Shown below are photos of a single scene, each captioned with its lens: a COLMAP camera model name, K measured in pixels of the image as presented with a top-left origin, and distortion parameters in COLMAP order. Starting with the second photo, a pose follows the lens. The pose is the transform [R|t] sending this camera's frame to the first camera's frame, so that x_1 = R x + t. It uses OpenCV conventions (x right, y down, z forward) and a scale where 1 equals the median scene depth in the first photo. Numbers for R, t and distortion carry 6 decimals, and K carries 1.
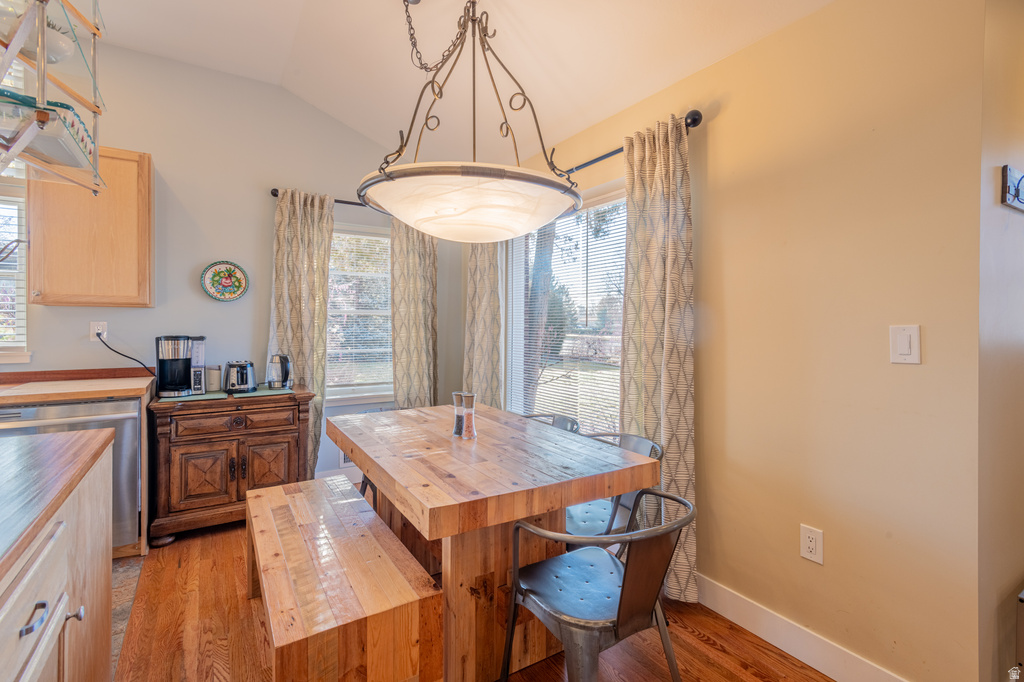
lens RADIAL K [[488.6, 0, 517.3], [0, 488.6, 327.0], [0, 0, 1]] dist [0.018765, -0.000384]
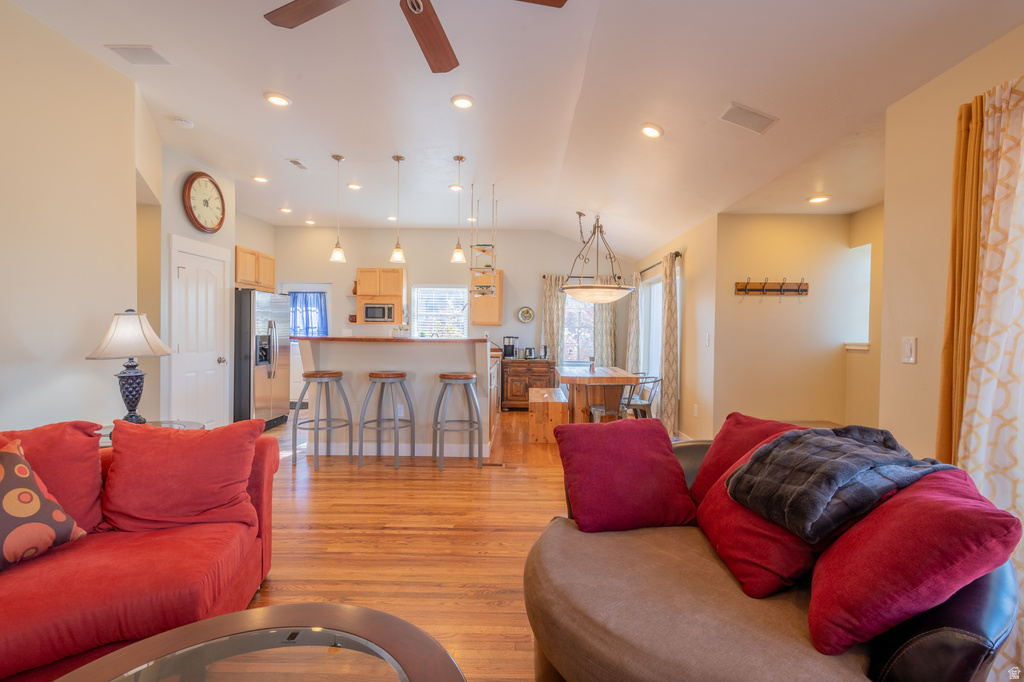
lens RADIAL K [[478.2, 0, 516.2], [0, 478.2, 338.7], [0, 0, 1]] dist [0.023237, -0.008991]
pose [[0.836824, 0.015398, -0.547255, 0.772265], [-0.014005, 0.999879, 0.006718, 0.012341], [0.547292, 0.002043, 0.836939, -1.173530]]
